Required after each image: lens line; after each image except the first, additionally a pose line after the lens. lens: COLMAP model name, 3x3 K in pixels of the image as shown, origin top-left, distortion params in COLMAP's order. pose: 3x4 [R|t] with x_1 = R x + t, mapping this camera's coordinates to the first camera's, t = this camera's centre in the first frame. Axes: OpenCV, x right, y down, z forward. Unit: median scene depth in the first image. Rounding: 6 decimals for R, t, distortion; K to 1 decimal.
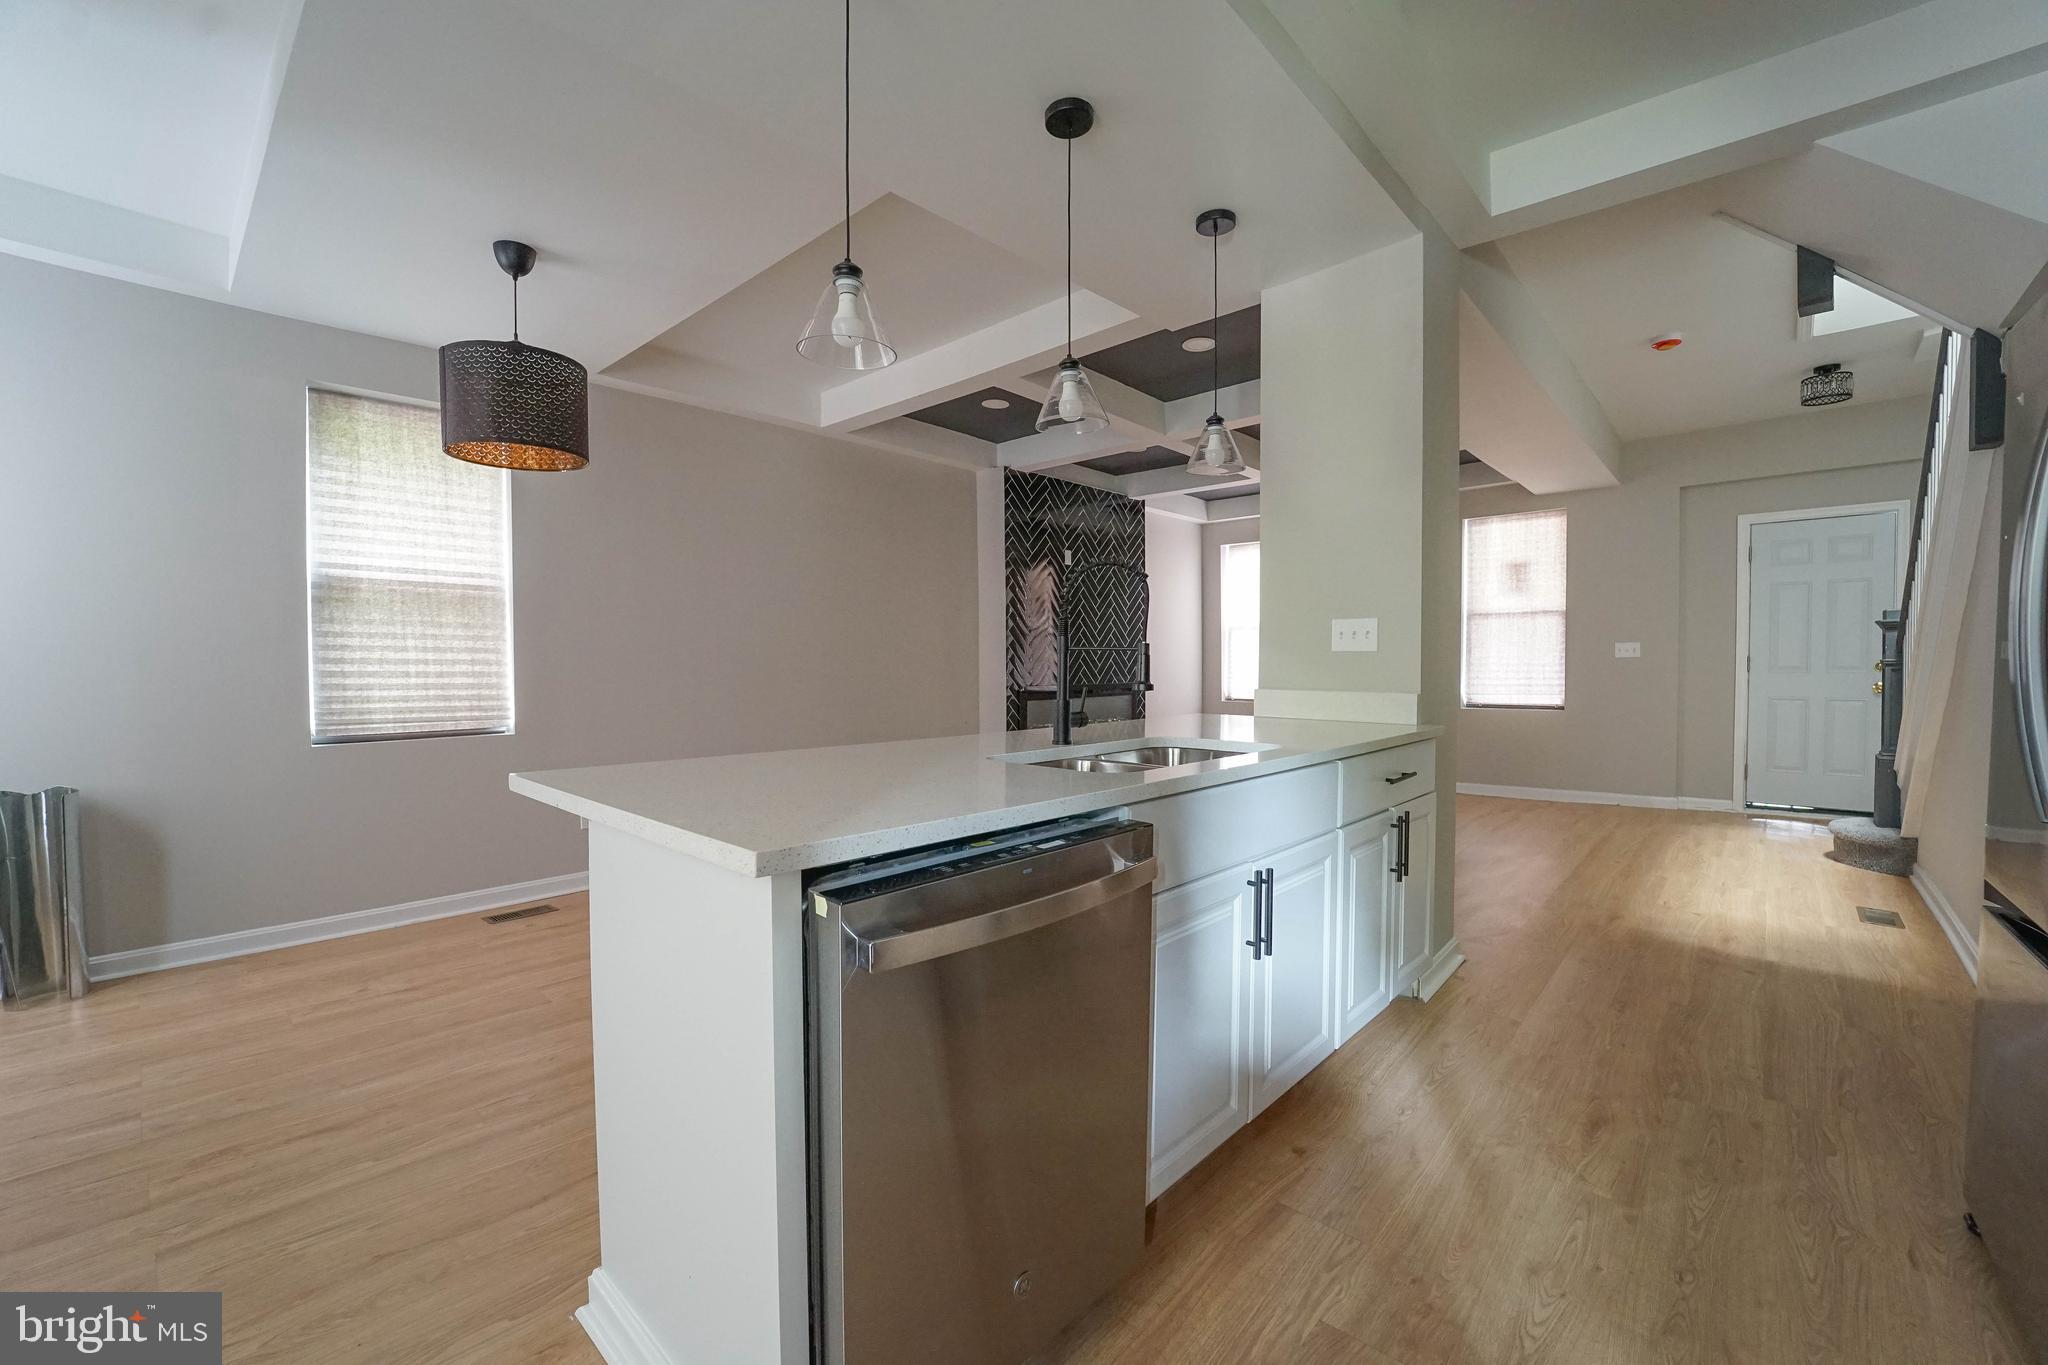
lens RADIAL K [[828.8, 0, 1028.3], [0, 828.8, 693.7], [0, 0, 1]] dist [-0.013863, 0.000440]
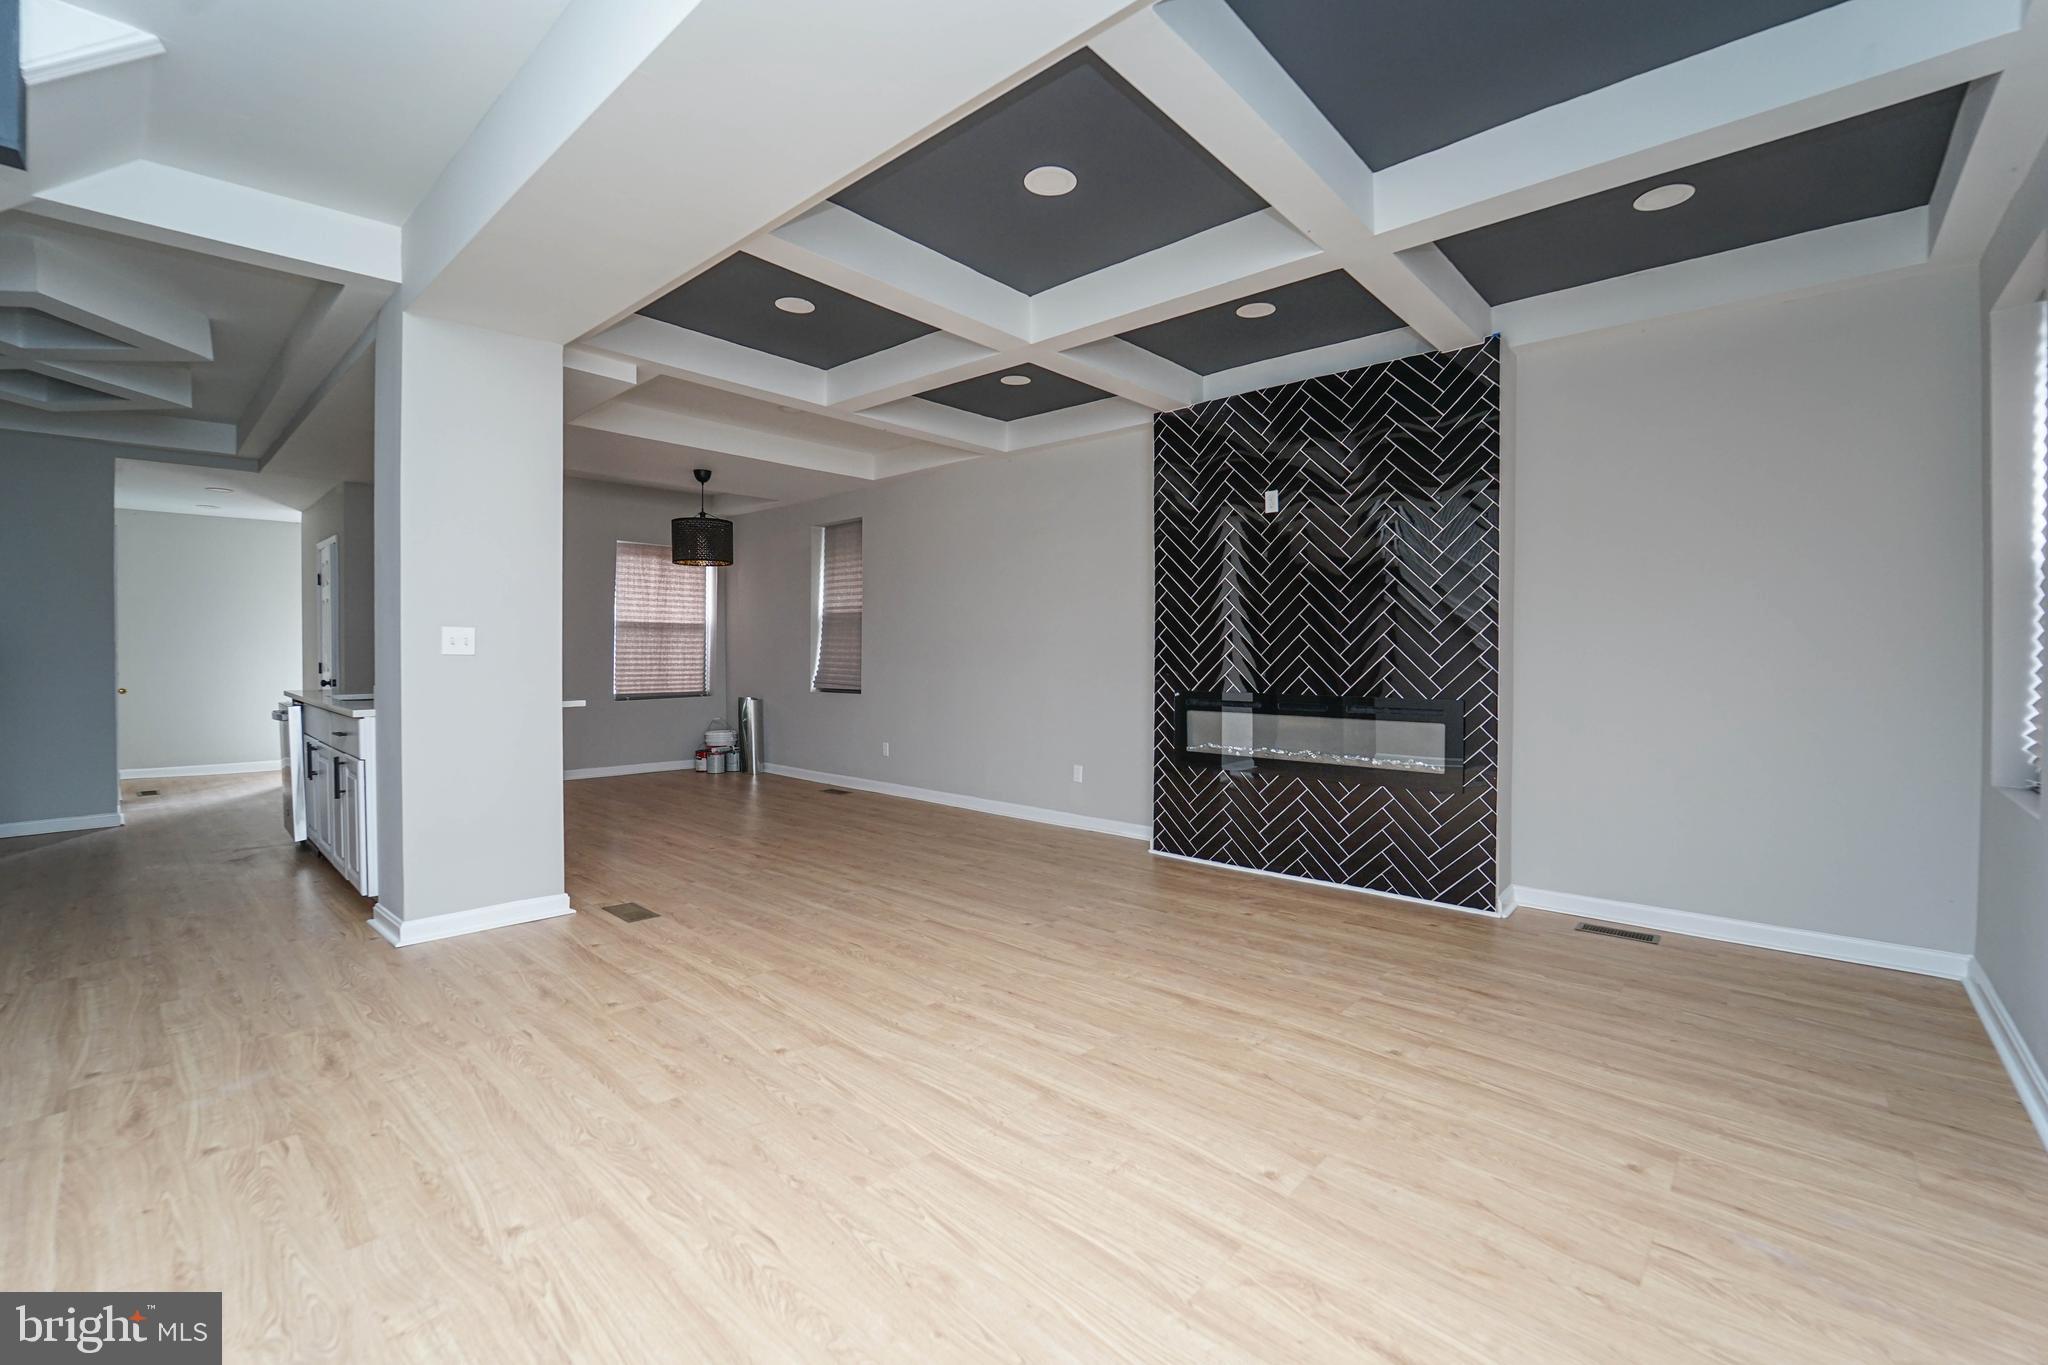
lens RADIAL K [[834.0, 0, 1043.0], [0, 834.0, 667.0], [0, 0, 1]] dist [-0.024452, -0.000230]
pose [[0.019649, 0.021057, -0.999585, 1.362154], [-0.041105, 0.998950, 0.020236, -0.072451], [0.998962, 0.040690, 0.020494, 1.542585]]
